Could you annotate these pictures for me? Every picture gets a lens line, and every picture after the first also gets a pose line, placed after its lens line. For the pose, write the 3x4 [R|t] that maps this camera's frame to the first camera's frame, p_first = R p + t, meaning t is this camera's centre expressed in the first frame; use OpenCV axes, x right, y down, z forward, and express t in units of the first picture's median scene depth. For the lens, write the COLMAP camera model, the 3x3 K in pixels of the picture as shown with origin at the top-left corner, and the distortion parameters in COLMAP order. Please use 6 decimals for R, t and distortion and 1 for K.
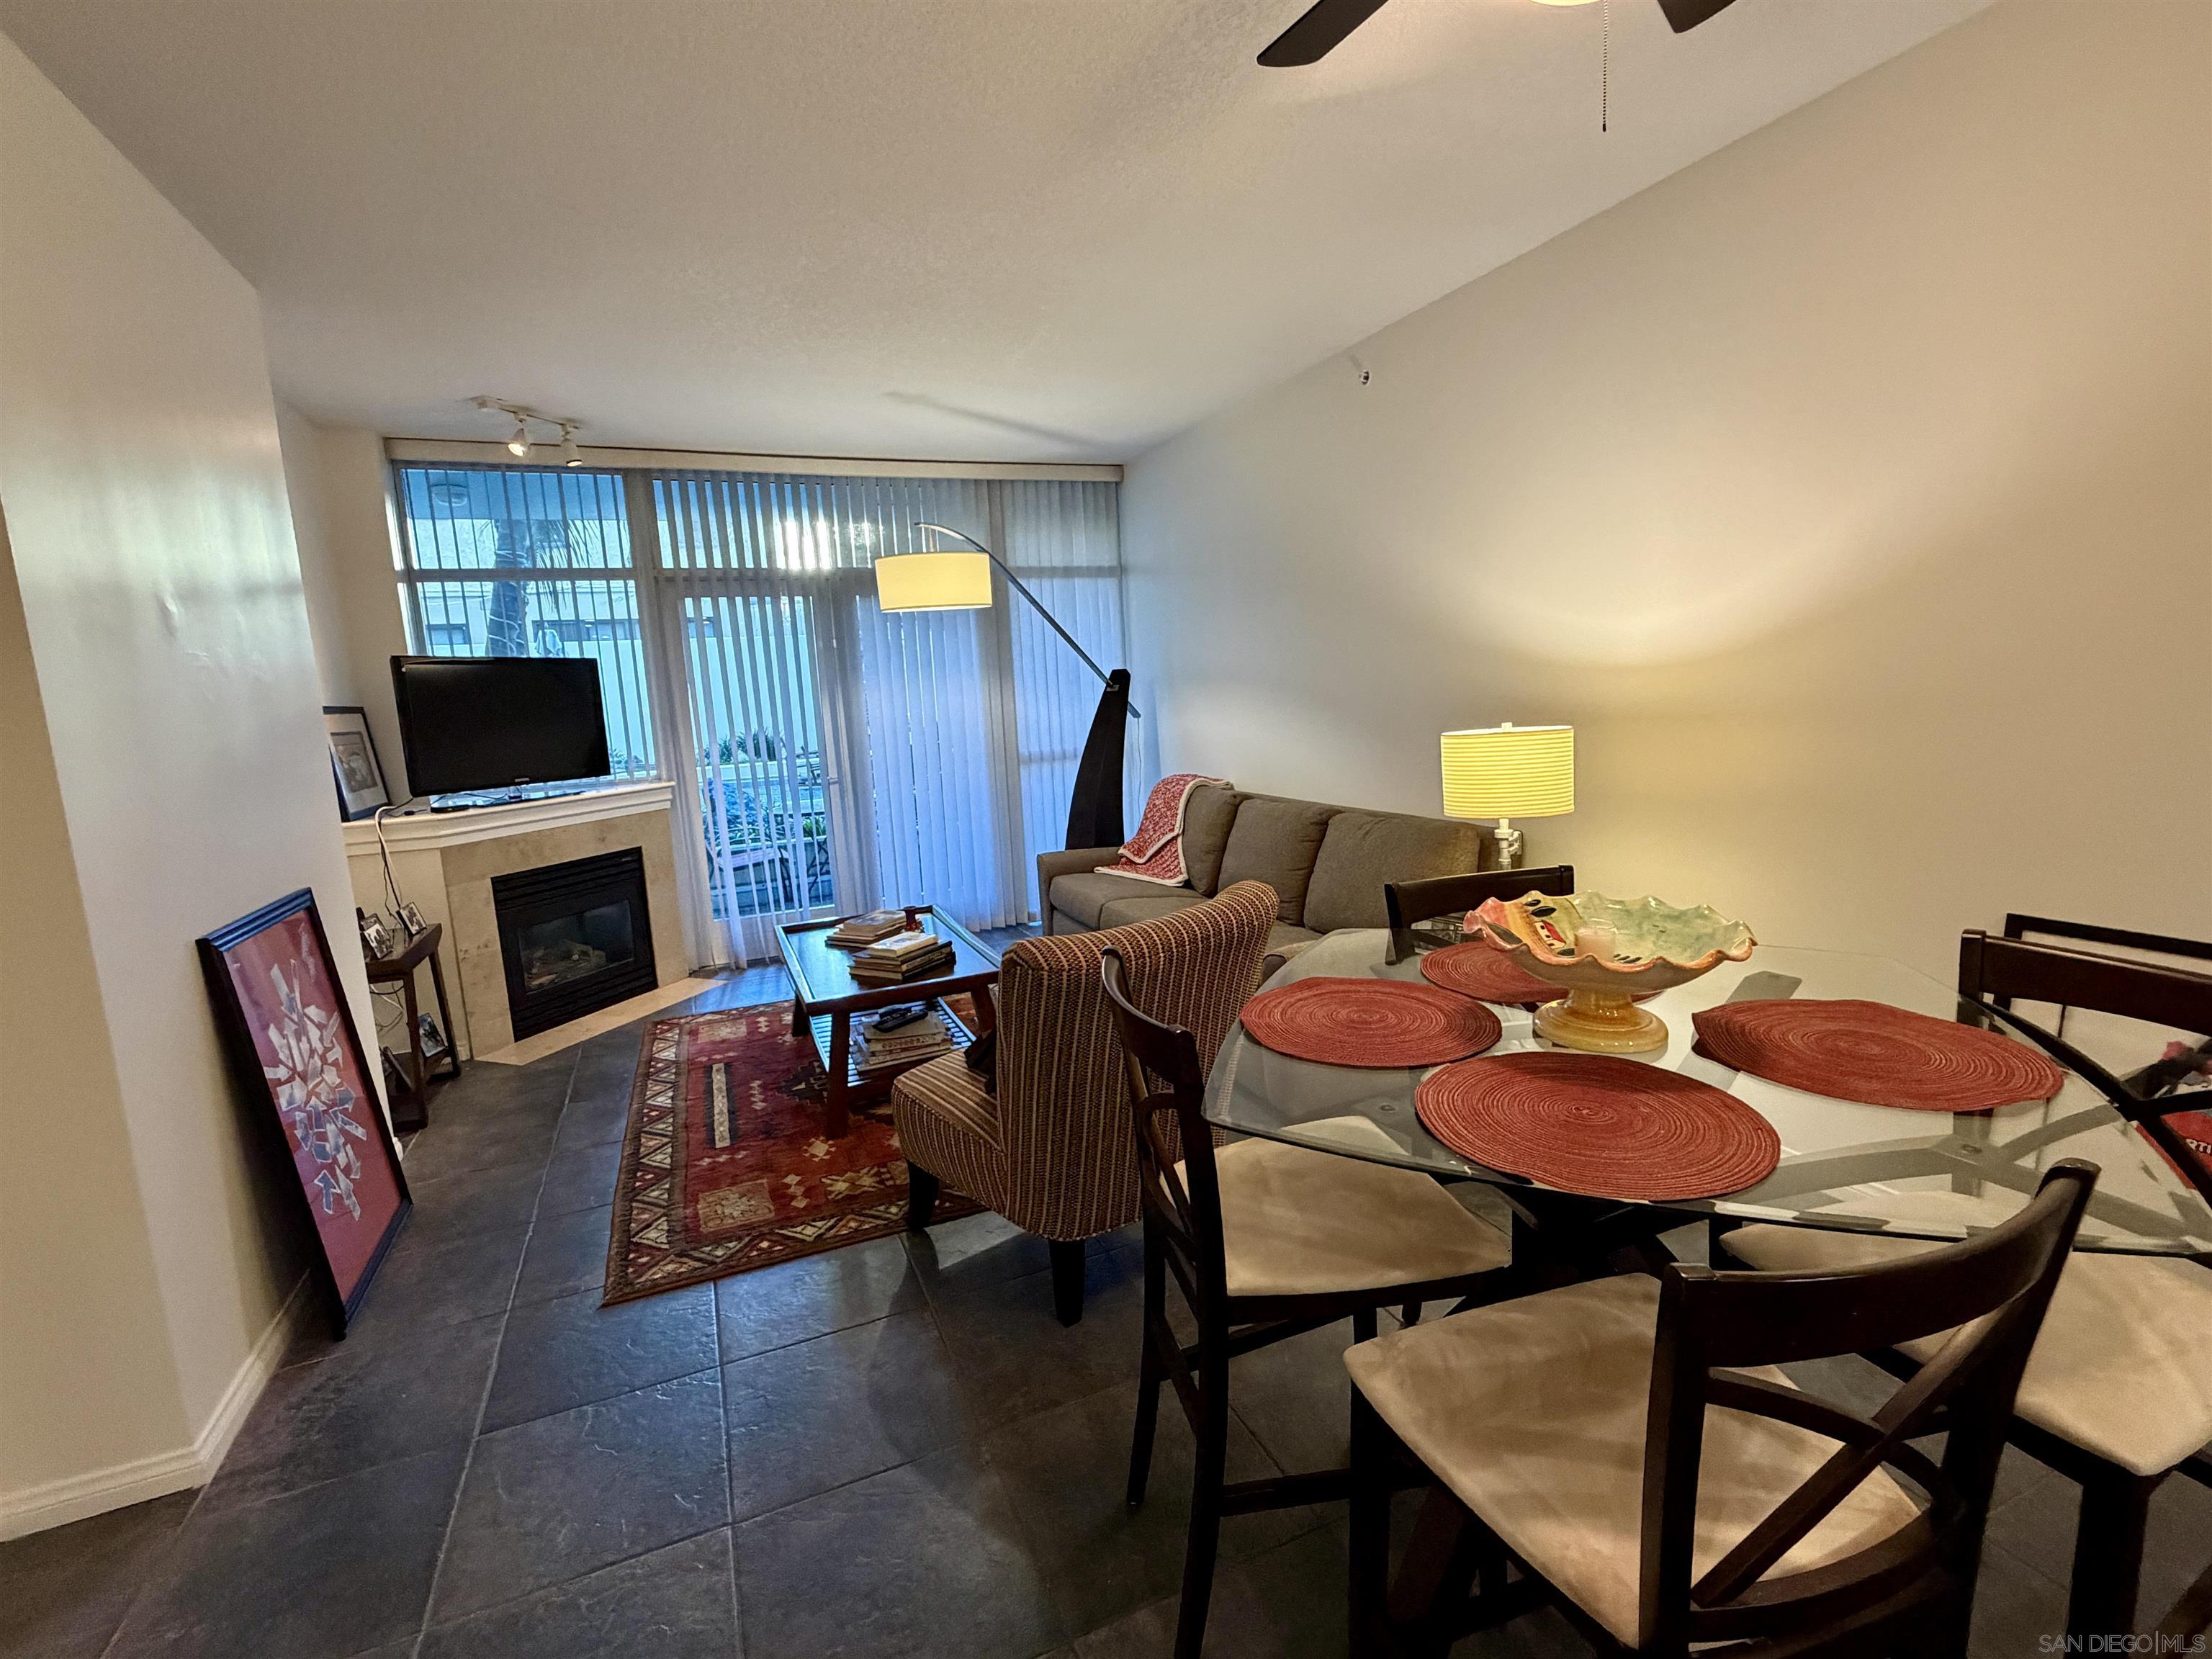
lens RADIAL K [[997.3, 0, 1101.7], [0, 997.3, 831.5], [0, 0, 1]] dist [0.000061, -0.000311]
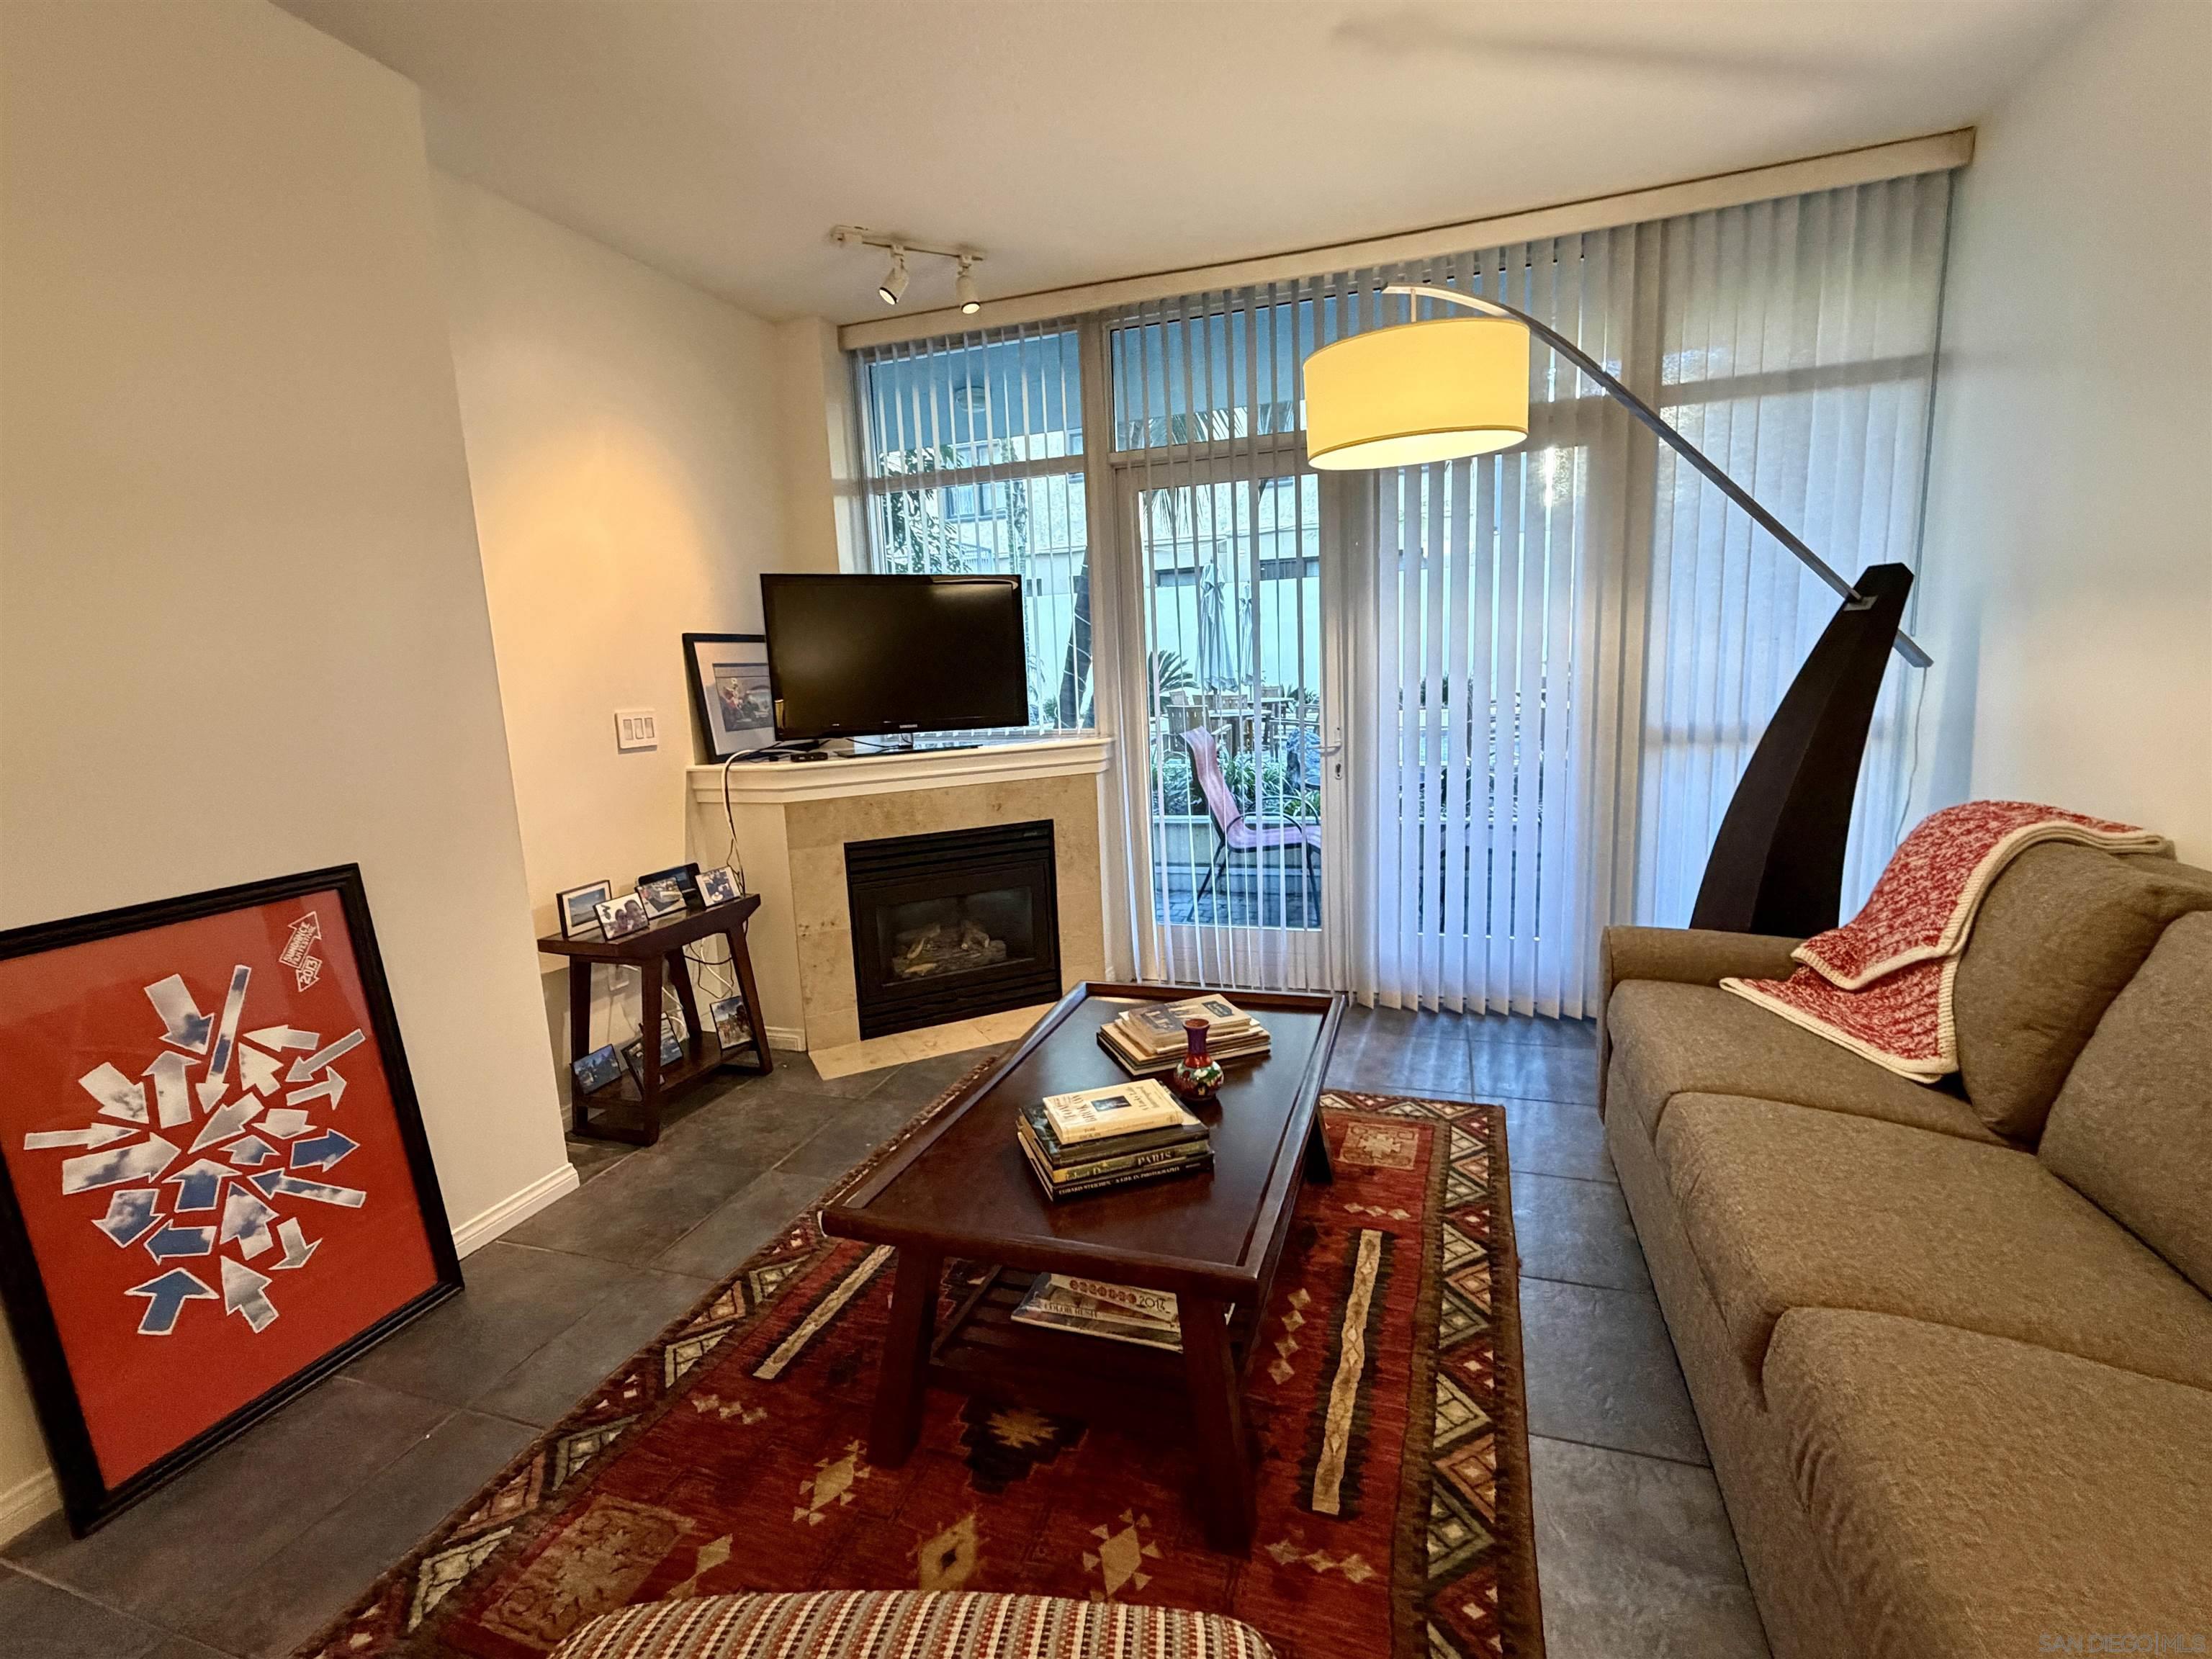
lens RADIAL K [[997.3, 0, 1099.9], [0, 997.3, 829.3], [0, 0, 1]] dist [0.000061, -0.000311]
pose [[0.746333, 0.128373, -0.653075, 0.091375], [-0.091788, 0.991699, 0.090041, -0.062522], [0.659213, -0.007256, 0.751921, 0.544892]]
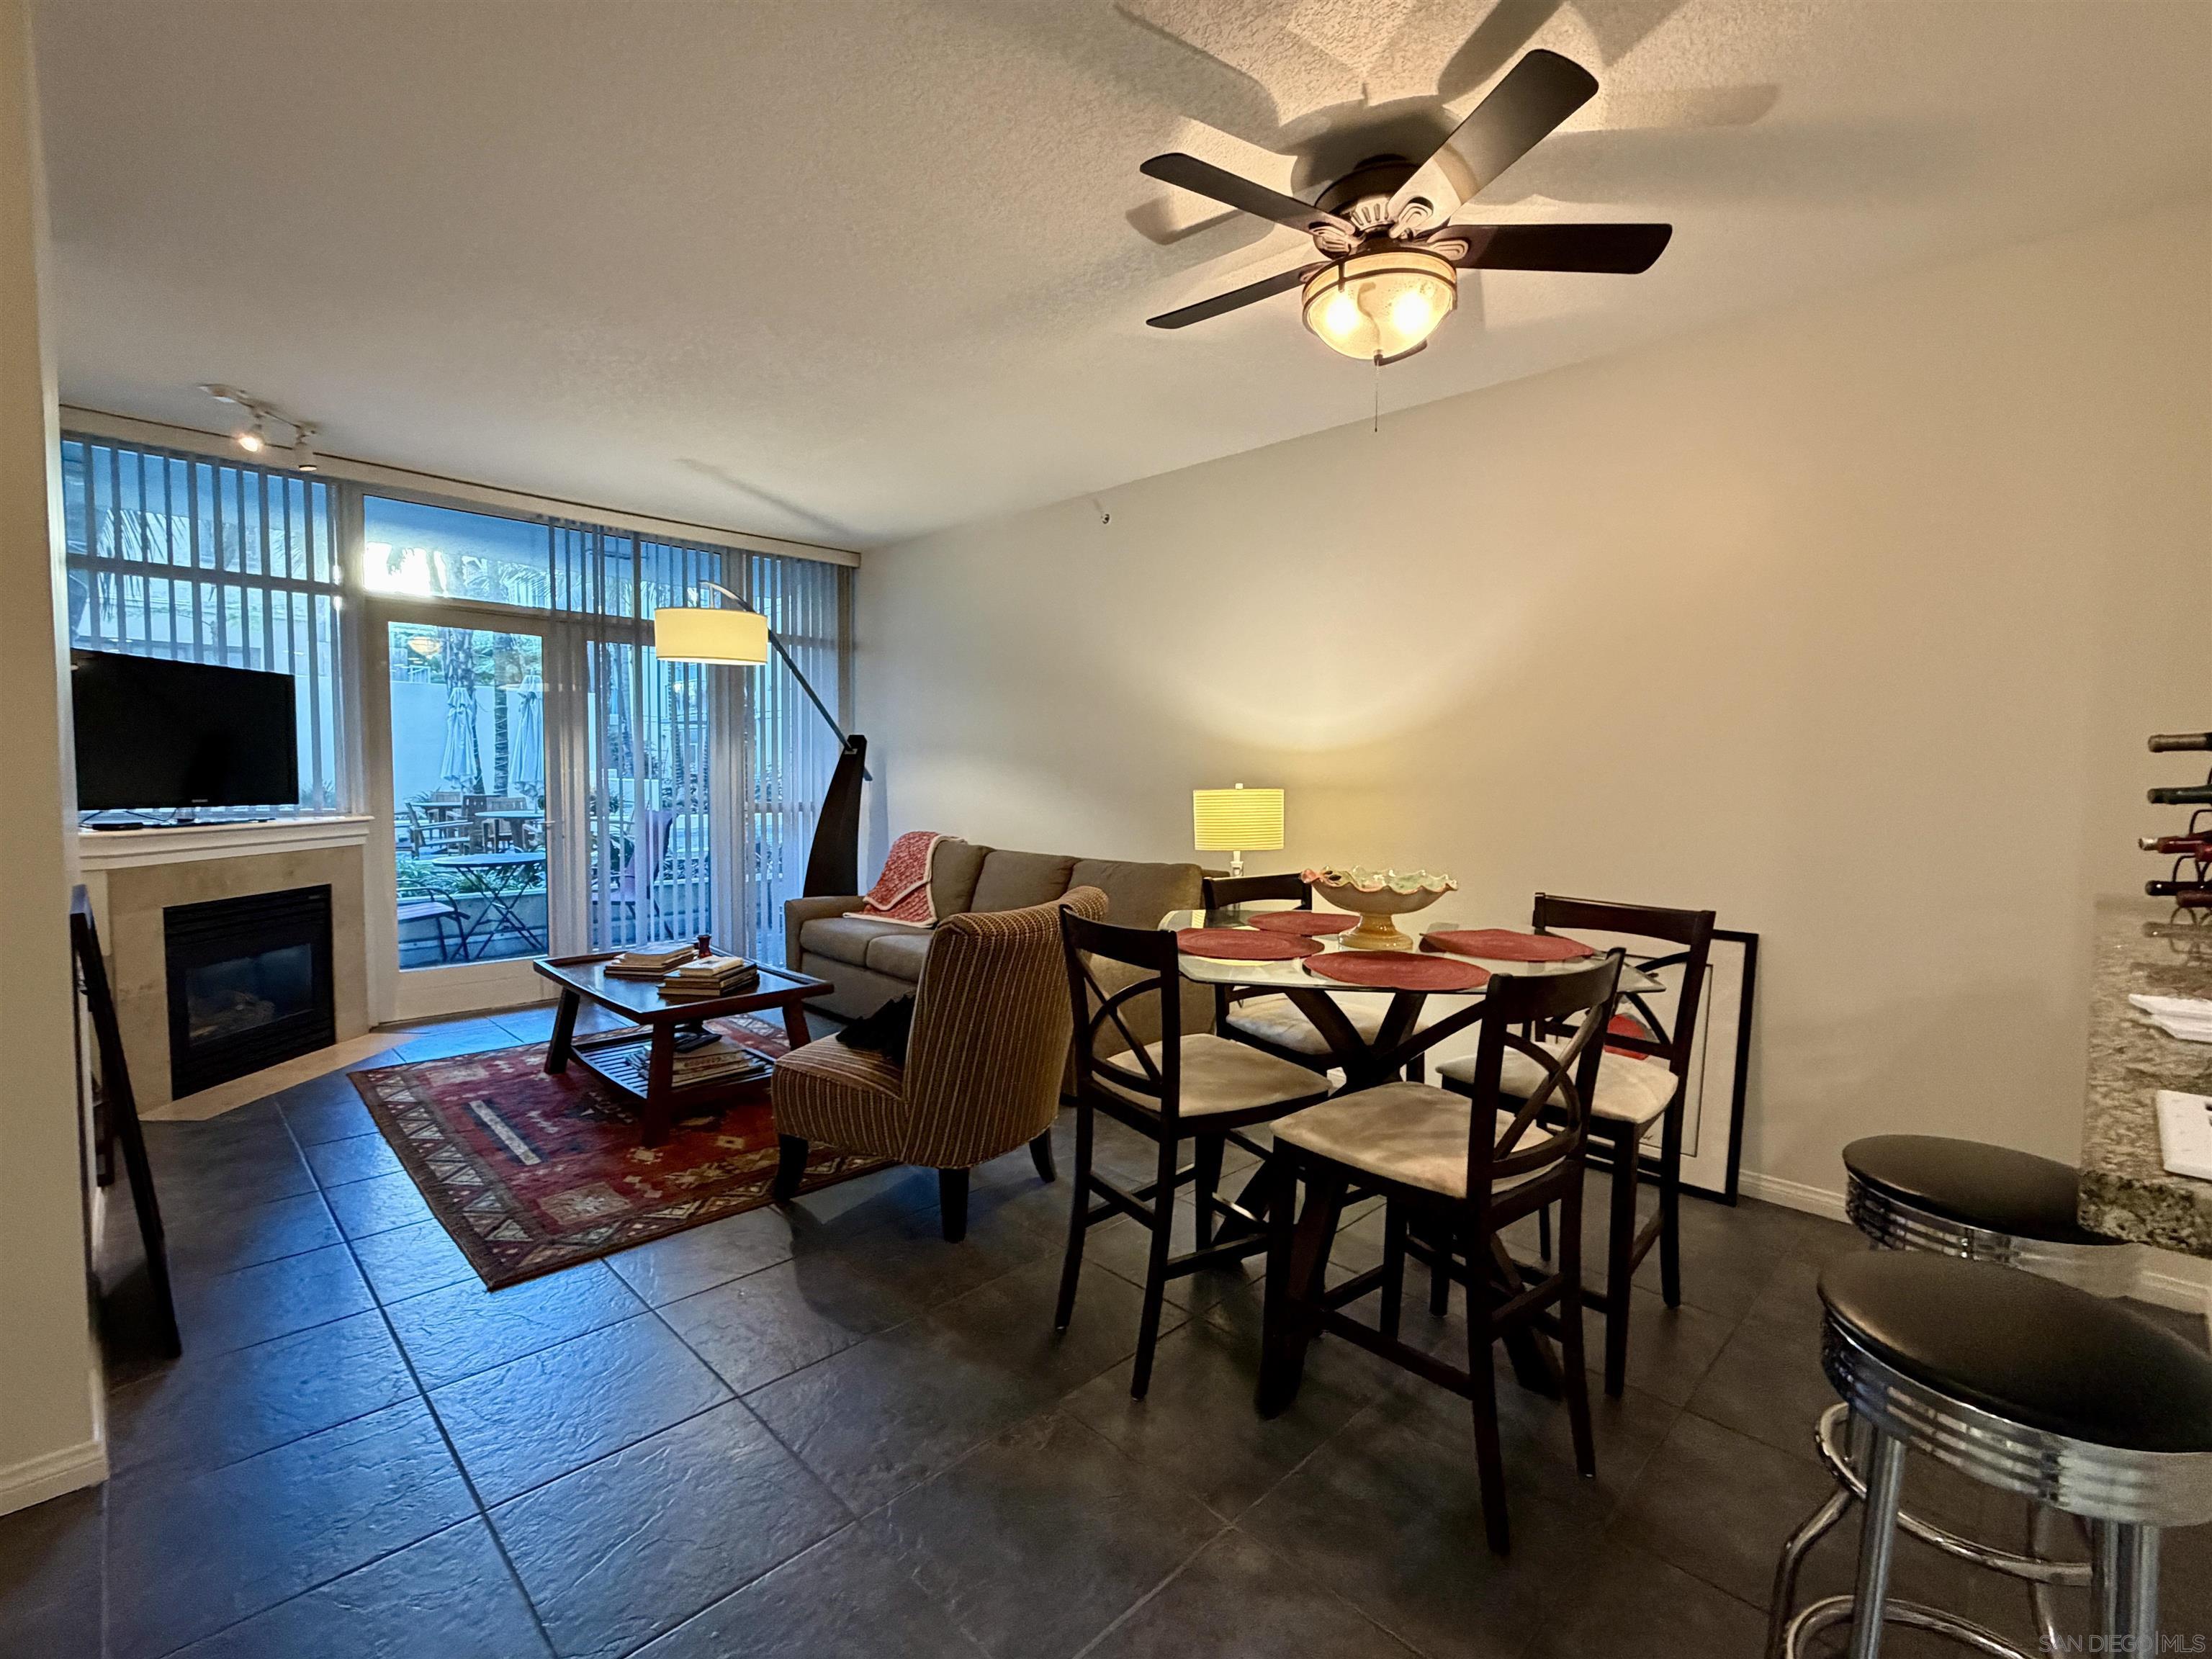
lens RADIAL K [[997.3, 0, 1106.1], [0, 997.3, 830.6], [0, 0, 1]] dist [0.000061, -0.000311]
pose [[0.925276, 0.042264, 0.376932, -0.190144], [-0.006627, 0.995422, -0.095344, 0.059751], [-0.379237, 0.085722, 0.921320, -0.131467]]
